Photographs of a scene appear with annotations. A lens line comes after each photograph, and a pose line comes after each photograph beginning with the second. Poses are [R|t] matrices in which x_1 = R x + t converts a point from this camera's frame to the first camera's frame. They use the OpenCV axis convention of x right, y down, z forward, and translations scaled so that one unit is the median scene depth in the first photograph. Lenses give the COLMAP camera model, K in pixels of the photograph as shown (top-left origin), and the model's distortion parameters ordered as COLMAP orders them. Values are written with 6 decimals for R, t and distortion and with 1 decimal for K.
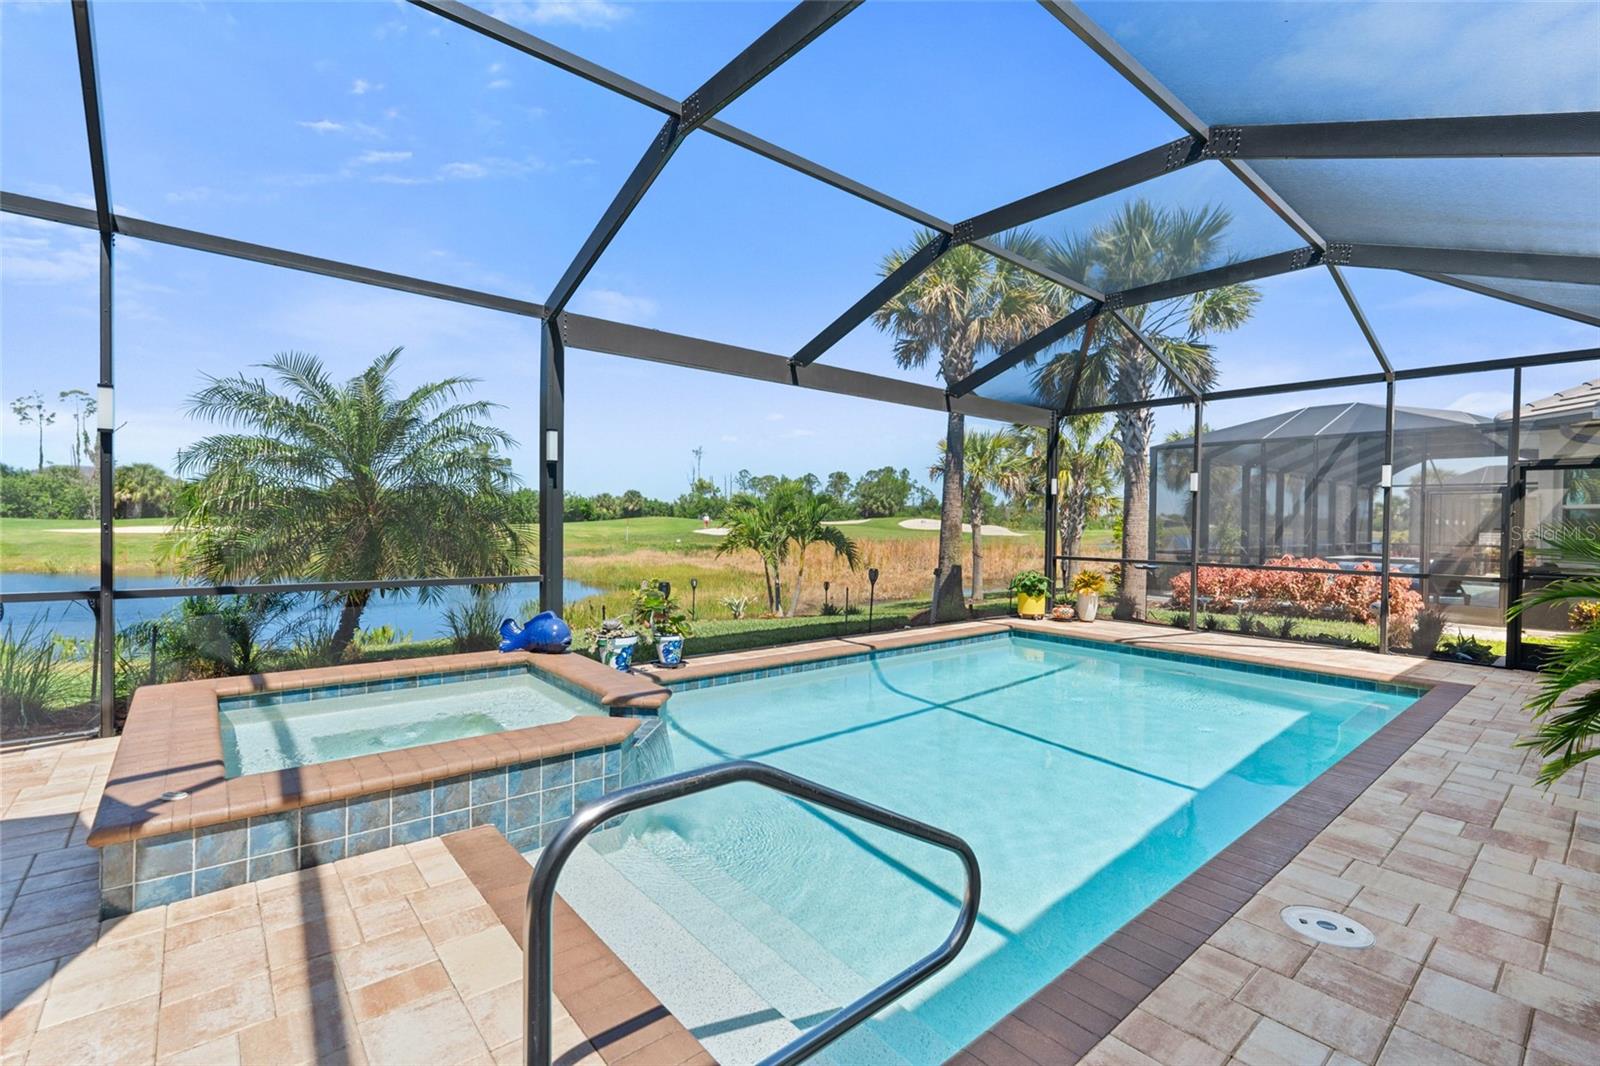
lens RADIAL K [[715.4, 0, 803.9], [0, 715.4, 527.7], [0, 0, 1]] dist [-0.004593, -0.000060]
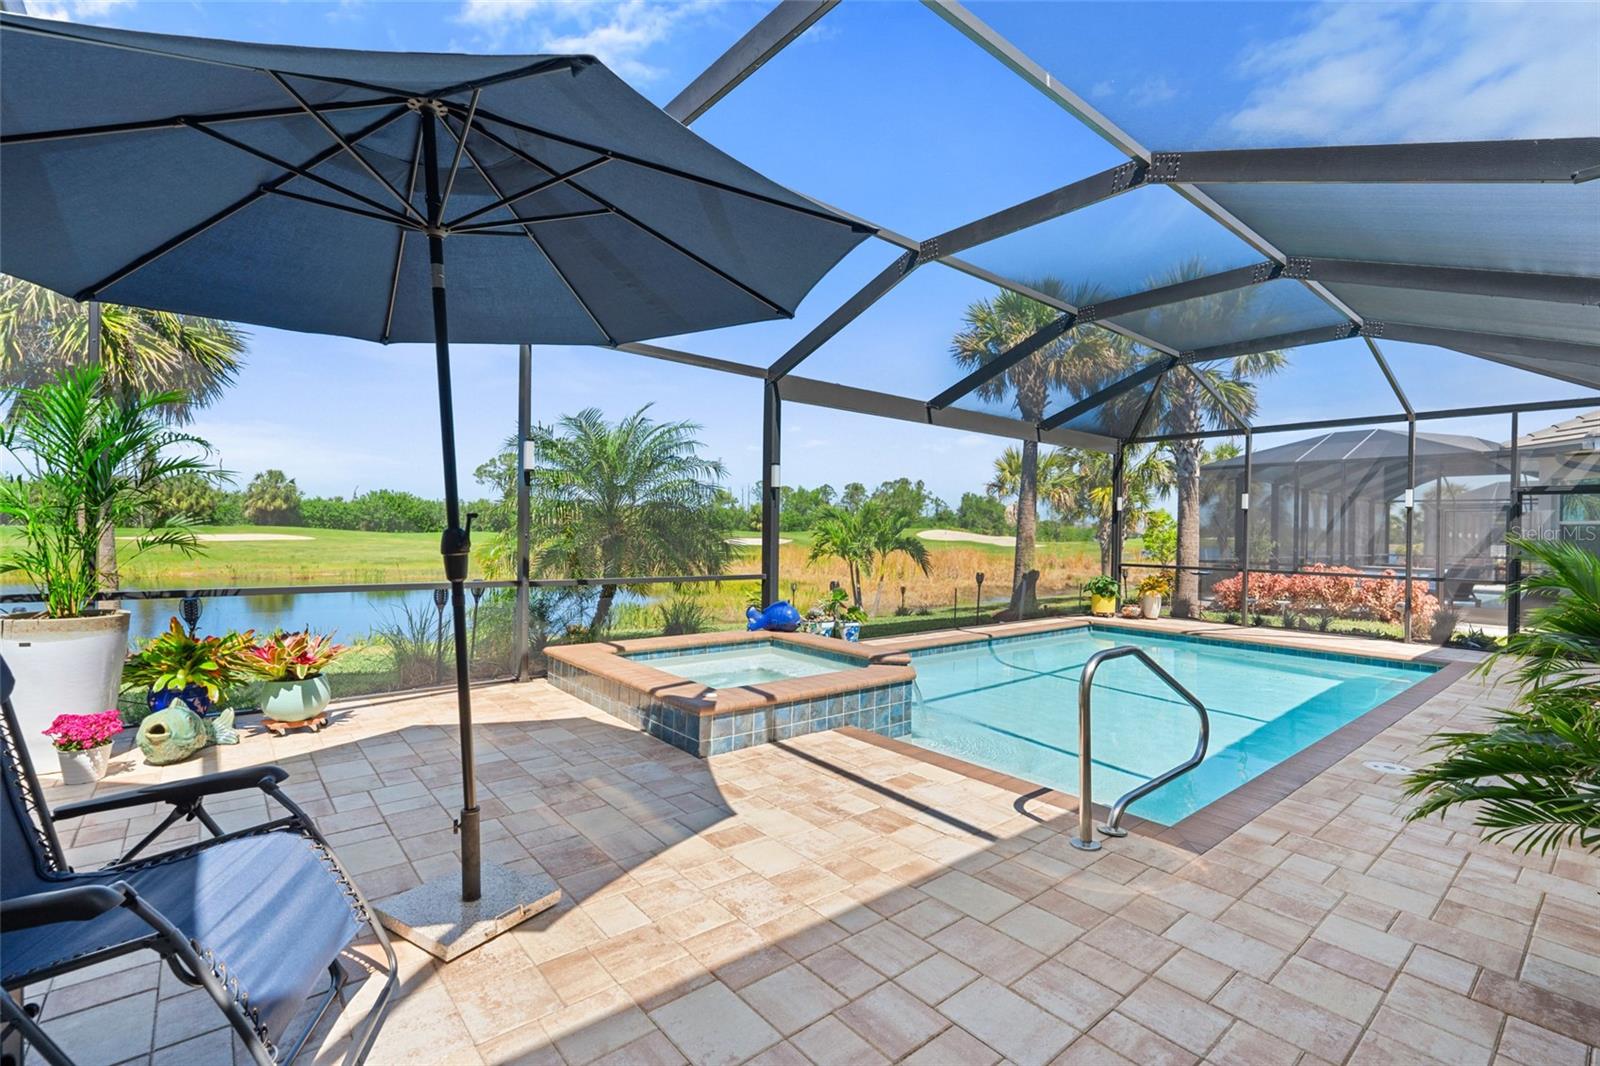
lens RADIAL K [[715.4, 0, 805.3], [0, 715.4, 529.4], [0, 0, 1]] dist [-0.004593, -0.000060]
pose [[0.999954, 0.003259, -0.008975, -0.165055], [-0.003367, 0.999921, -0.012077, -0.000048], [0.008935, 0.012107, 0.999887, -0.184864]]
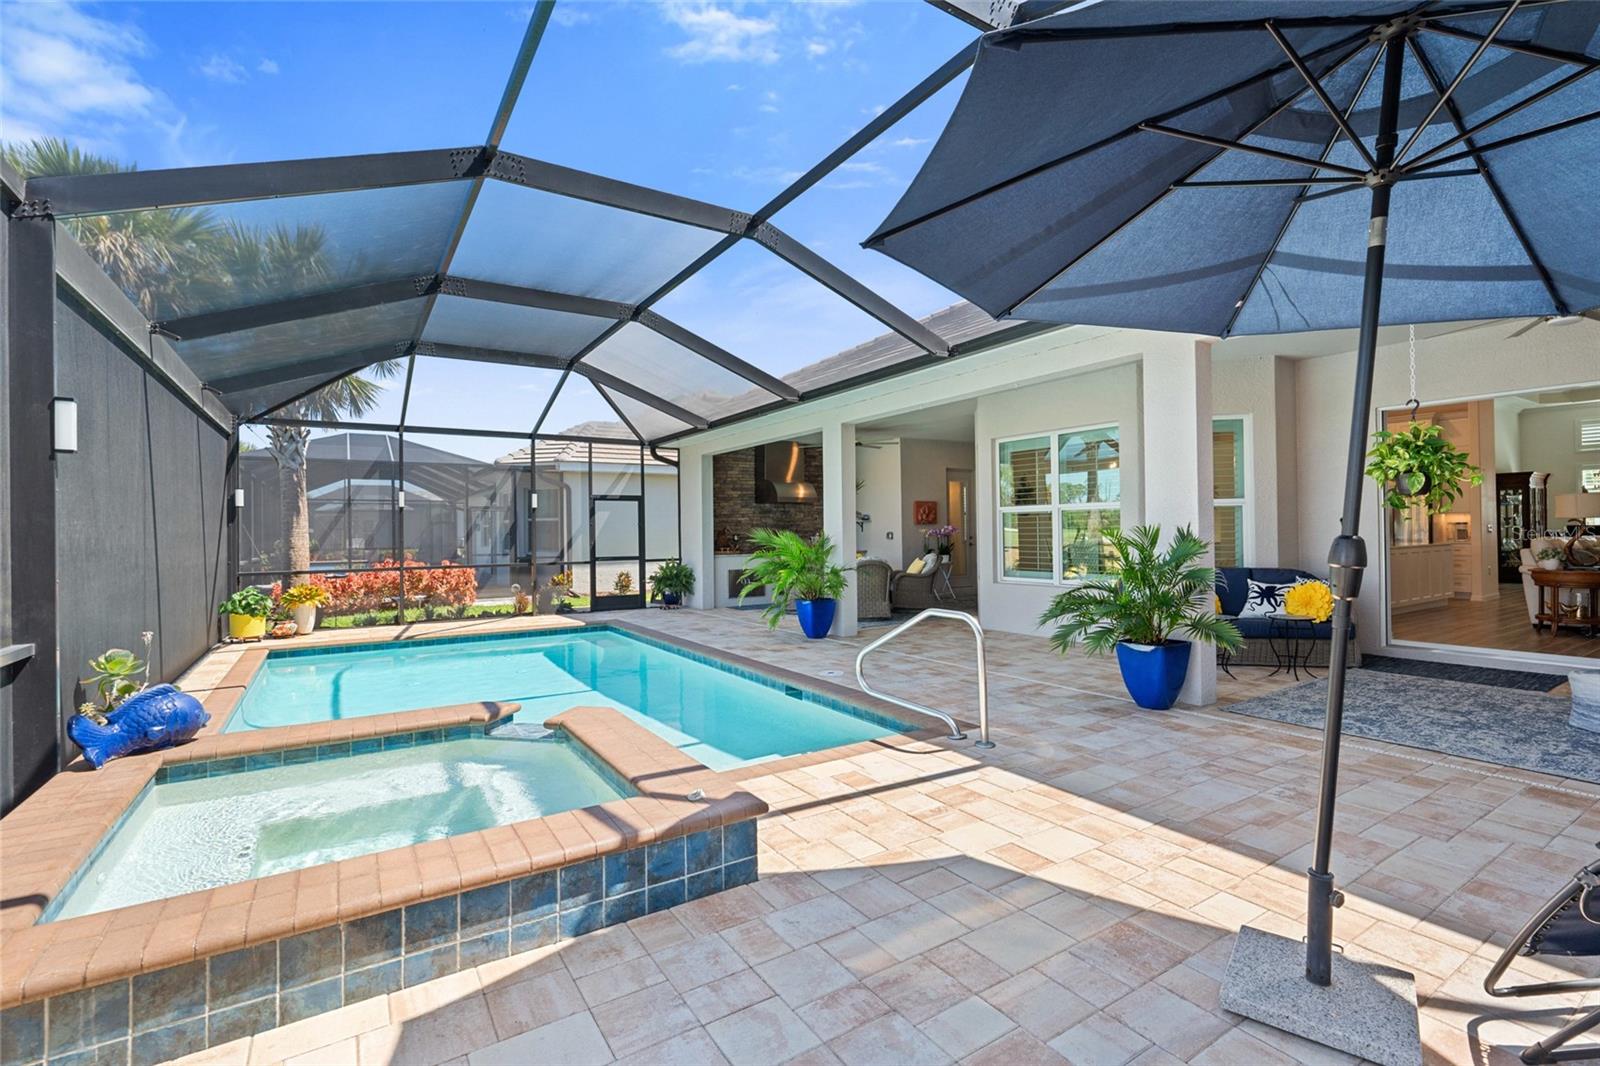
lens RADIAL K [[715.4, 0, 797.3], [0, 715.4, 532.1], [0, 0, 1]] dist [-0.004593, -0.000060]
pose [[0.135483, -0.016913, 0.990635, -0.499095], [0.023699, 0.999624, 0.013825, -0.009443], [-0.990496, 0.021604, 0.135833, 0.176602]]
